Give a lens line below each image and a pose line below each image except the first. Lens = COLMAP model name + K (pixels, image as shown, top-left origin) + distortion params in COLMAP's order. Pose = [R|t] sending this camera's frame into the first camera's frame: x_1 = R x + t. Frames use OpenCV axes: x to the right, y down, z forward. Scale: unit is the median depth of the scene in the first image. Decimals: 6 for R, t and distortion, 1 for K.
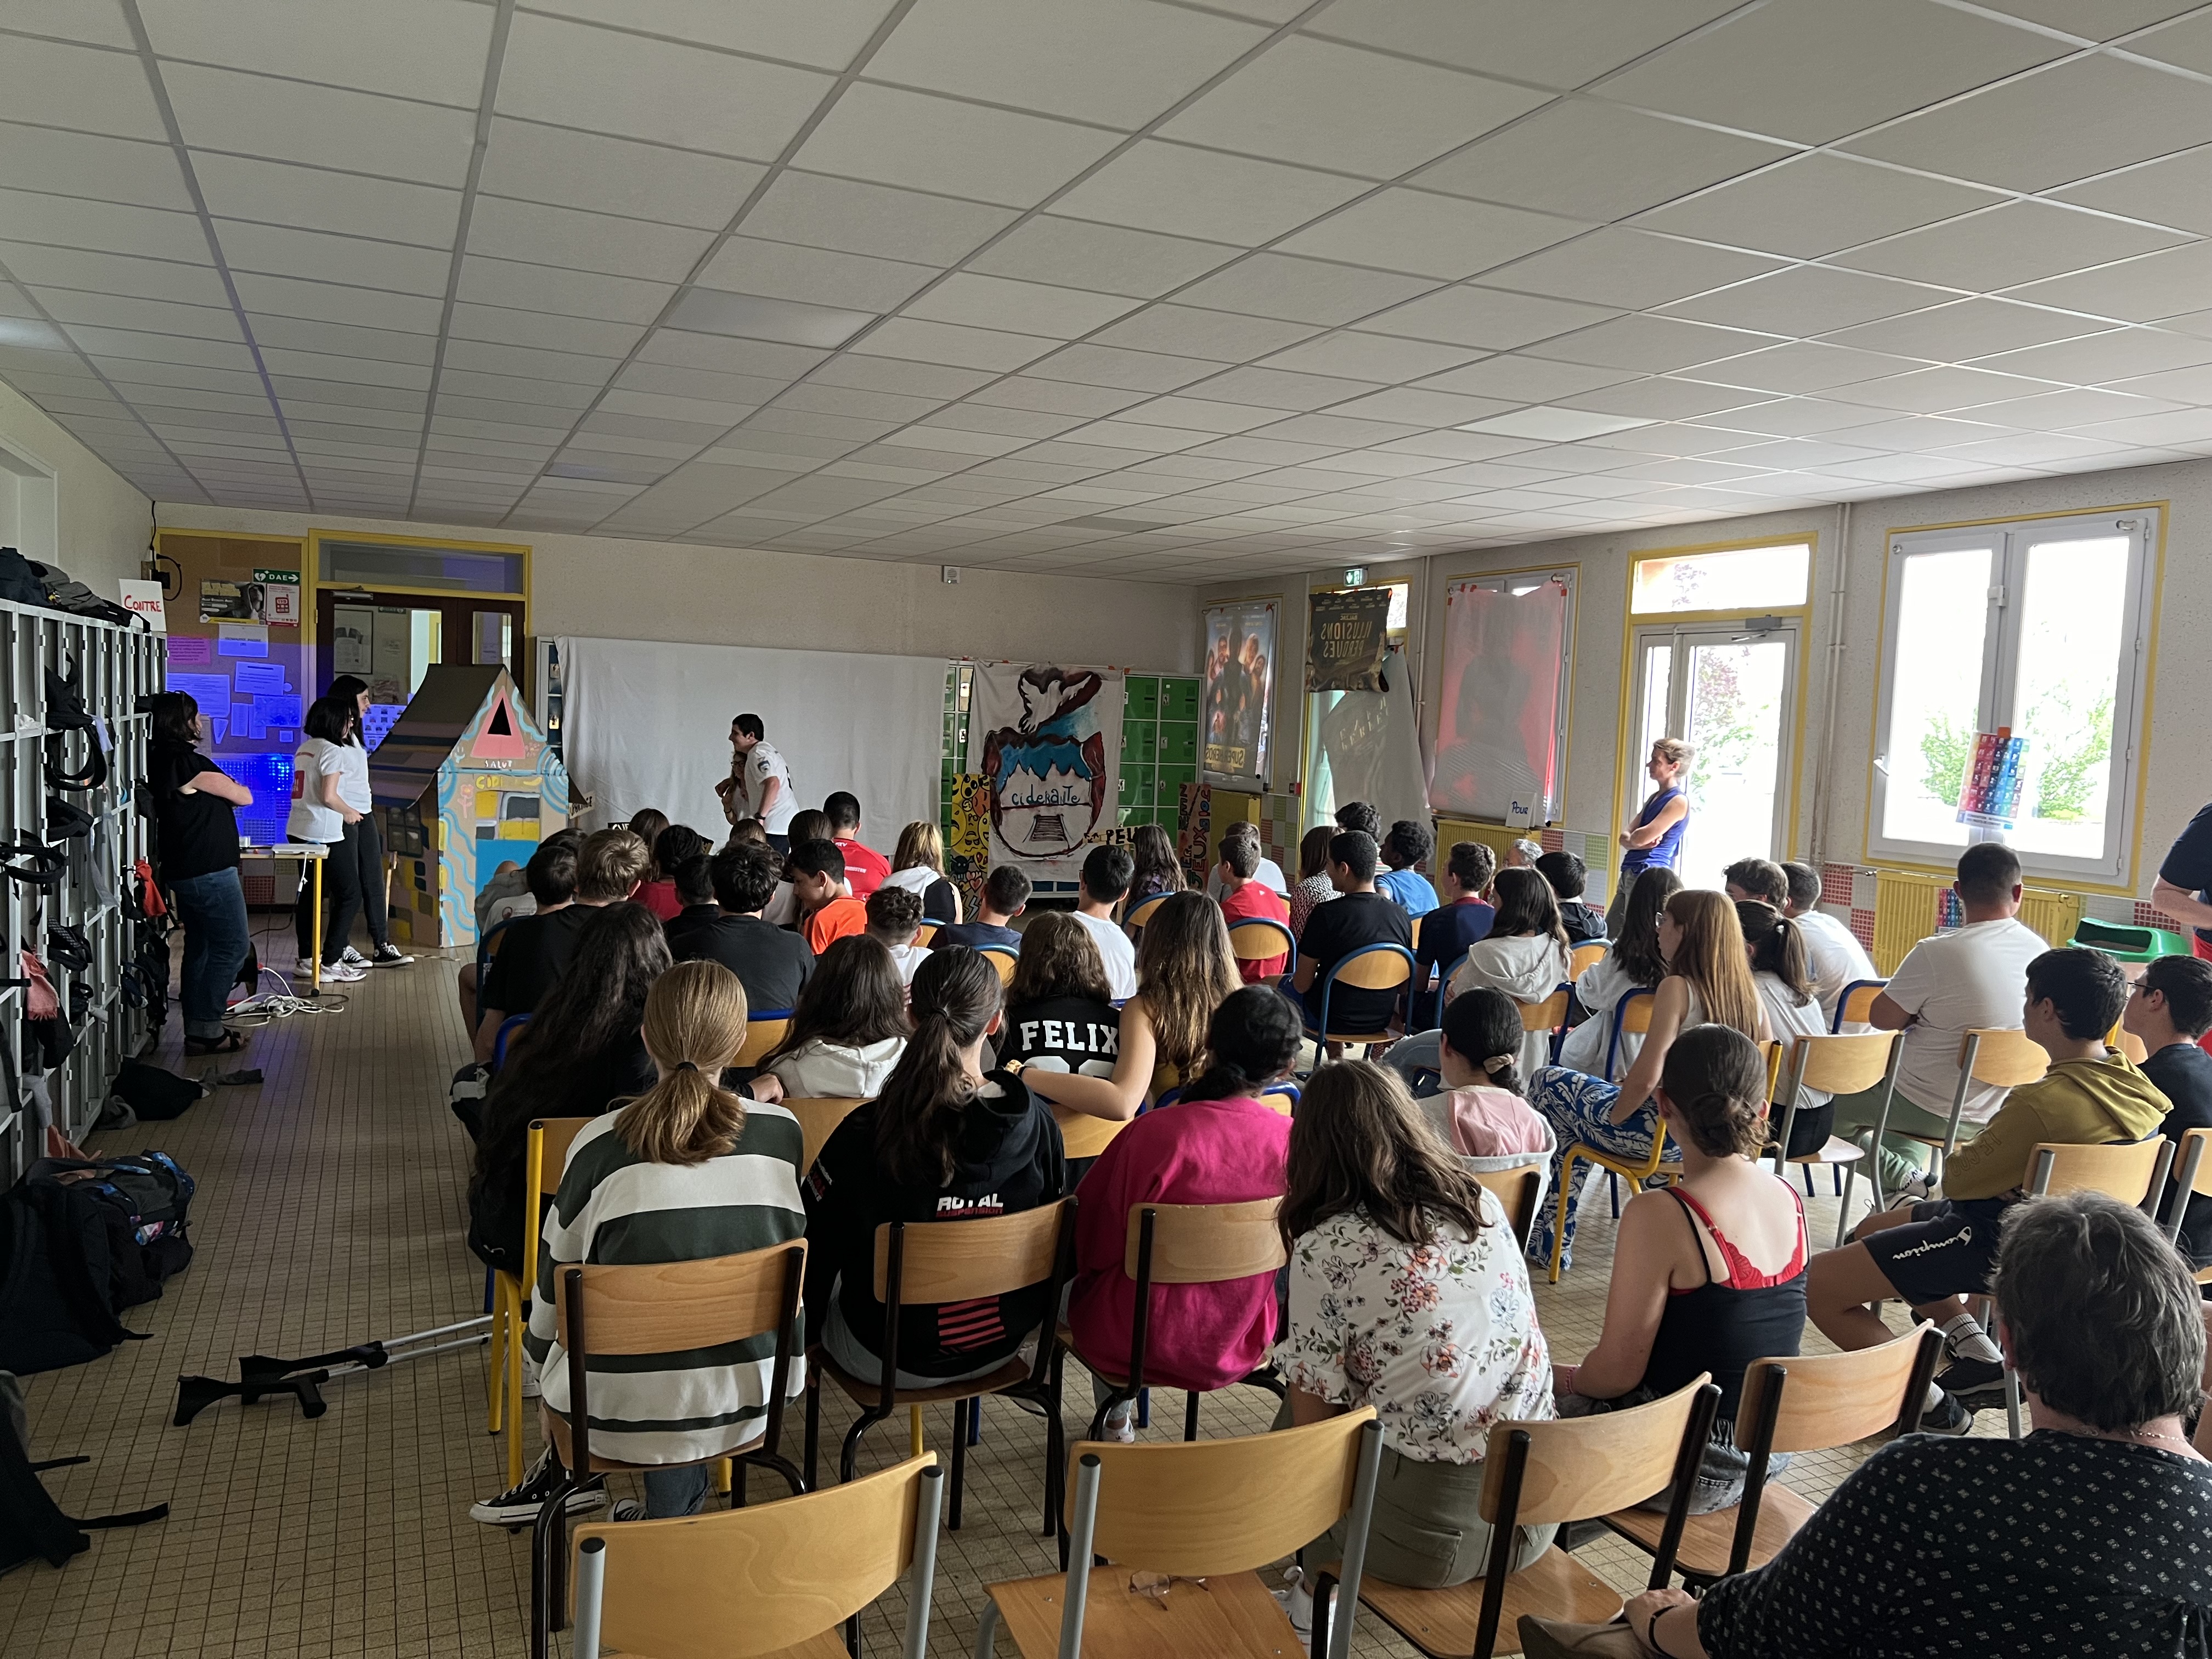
lens RADIAL K [[1662.8, 0, 1140.0], [0, 1662.8, 835.6], [0, 0, 1]] dist [0.058836, -0.076765]
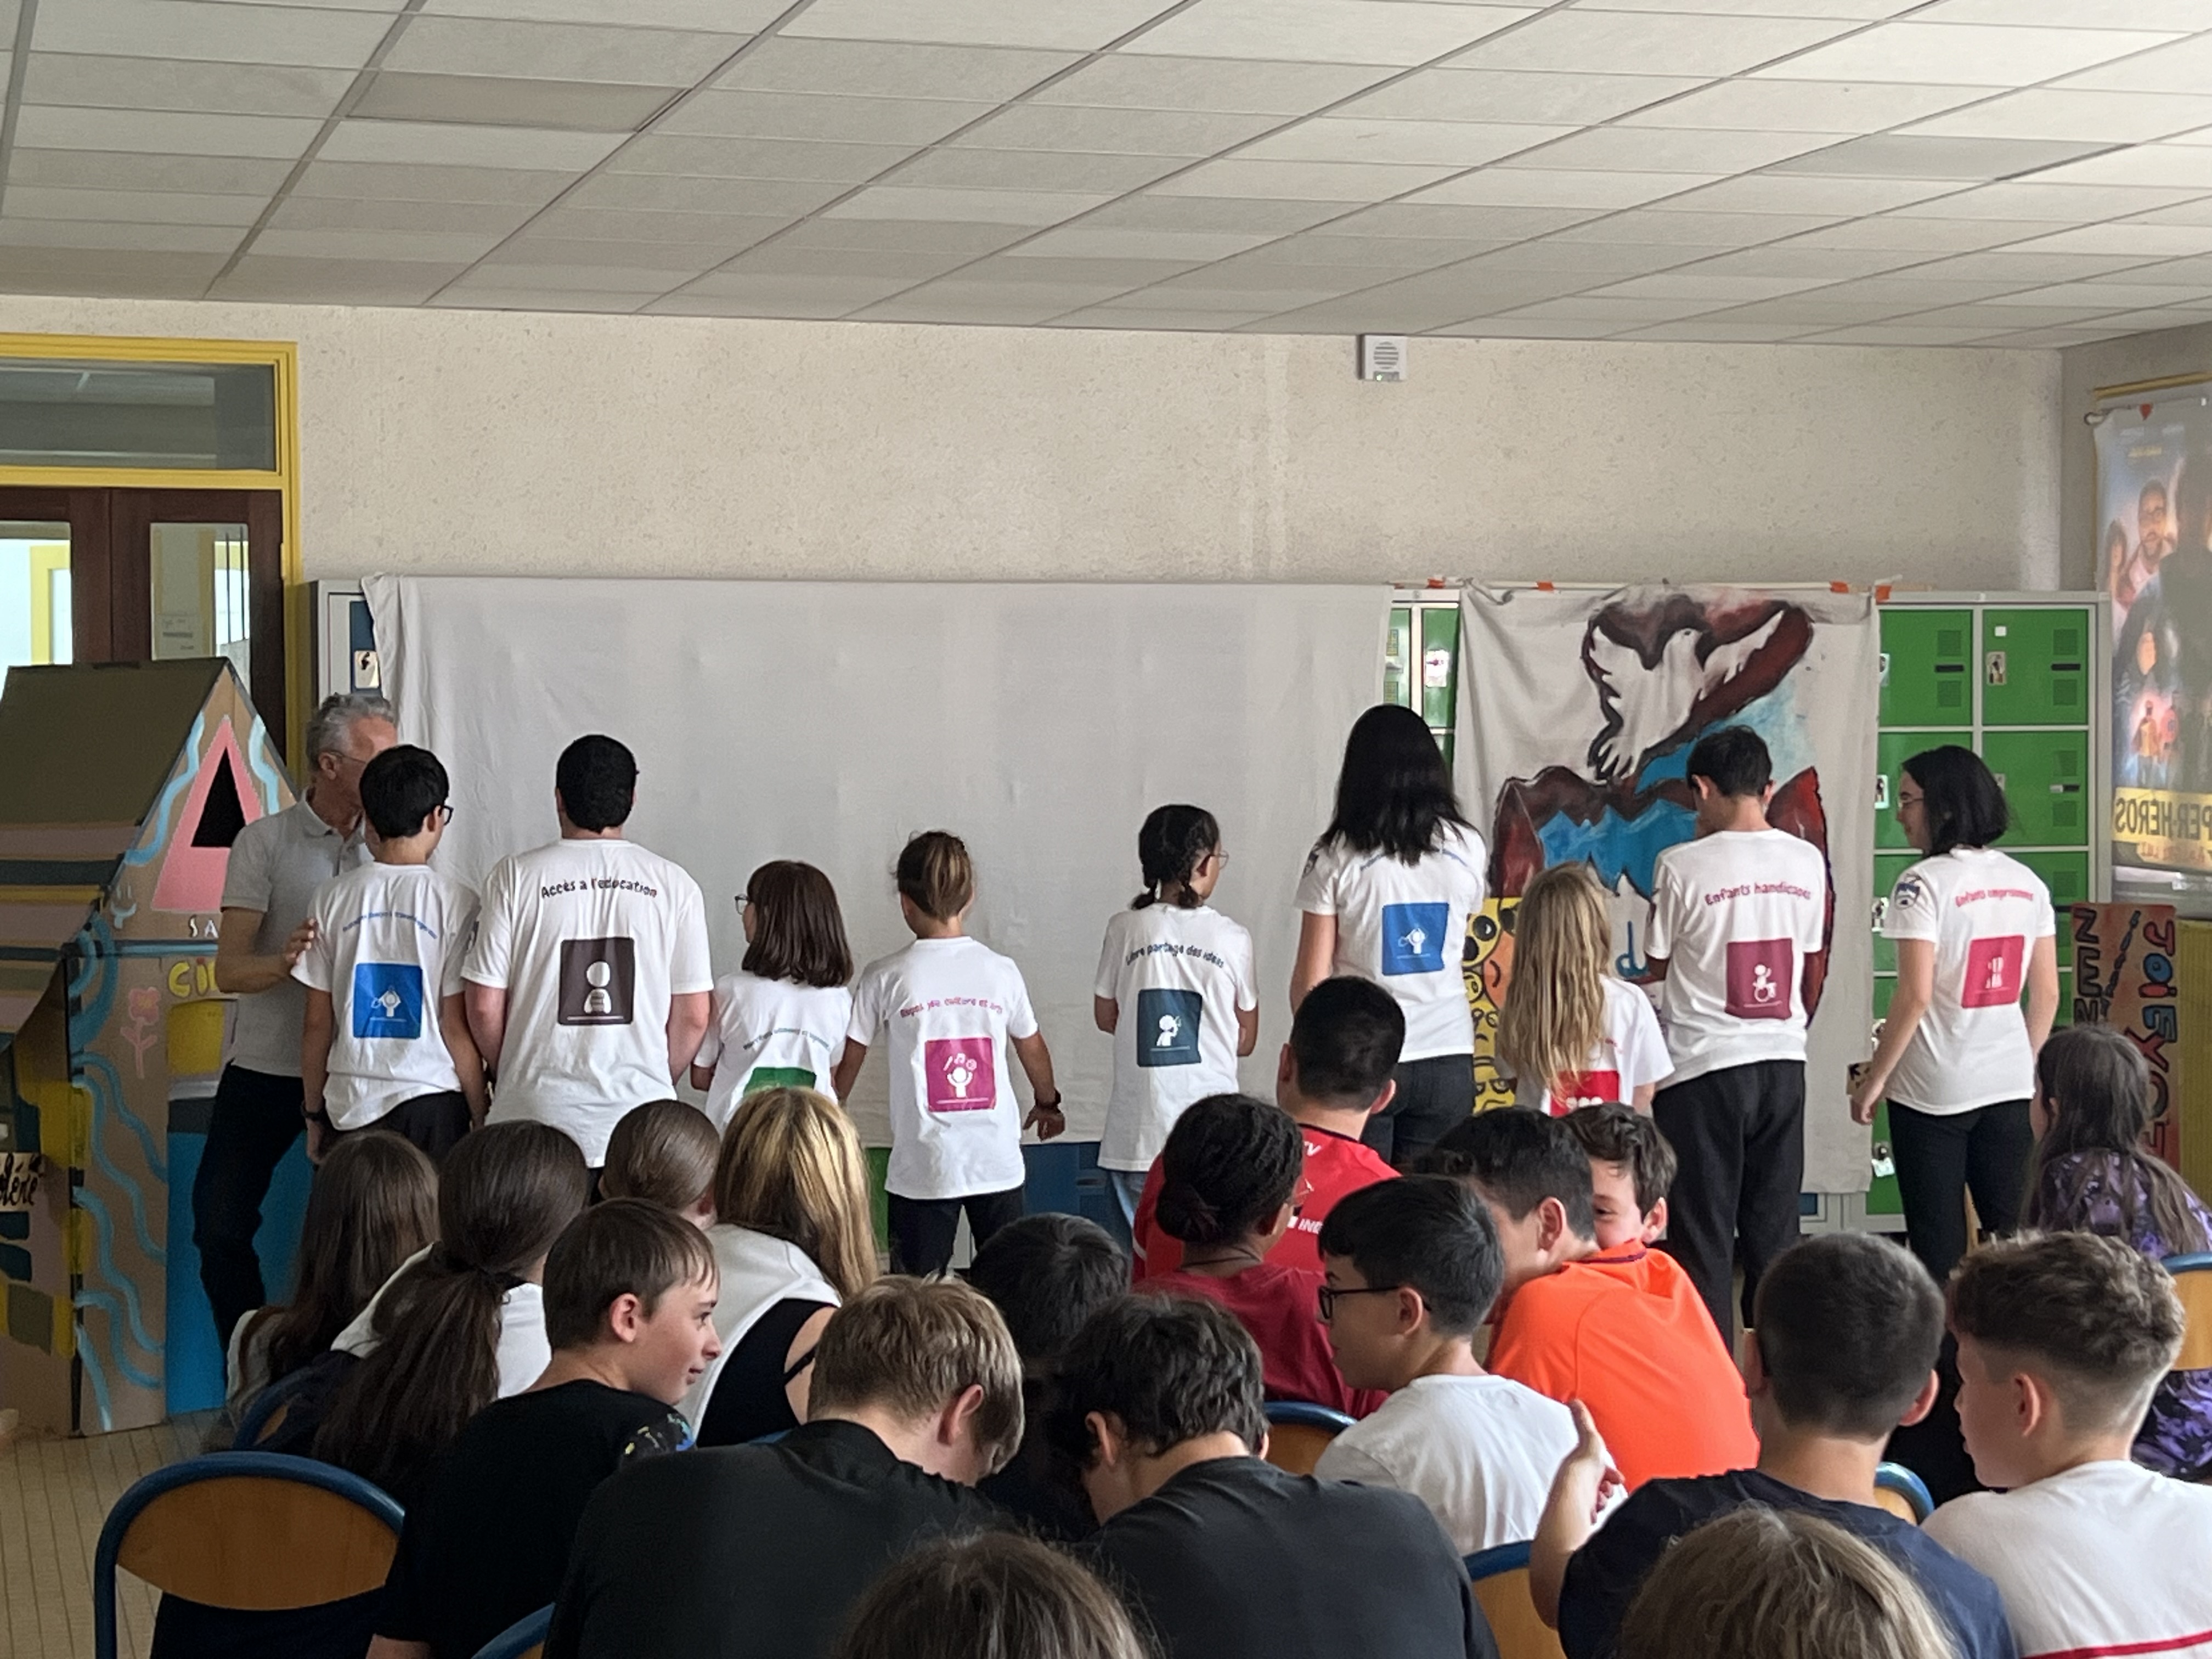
lens RADIAL K [[4026.6, 0, 1079.2], [0, 4026.6, 789.4], [0, 0, 1]] dist [0.250744, 0.000000]
pose [[0.988430, -0.041845, -0.145791, -0.066346], [0.033167, 0.997559, -0.061456, -0.011661], [0.148007, 0.055909, 0.987405, 0.142549]]
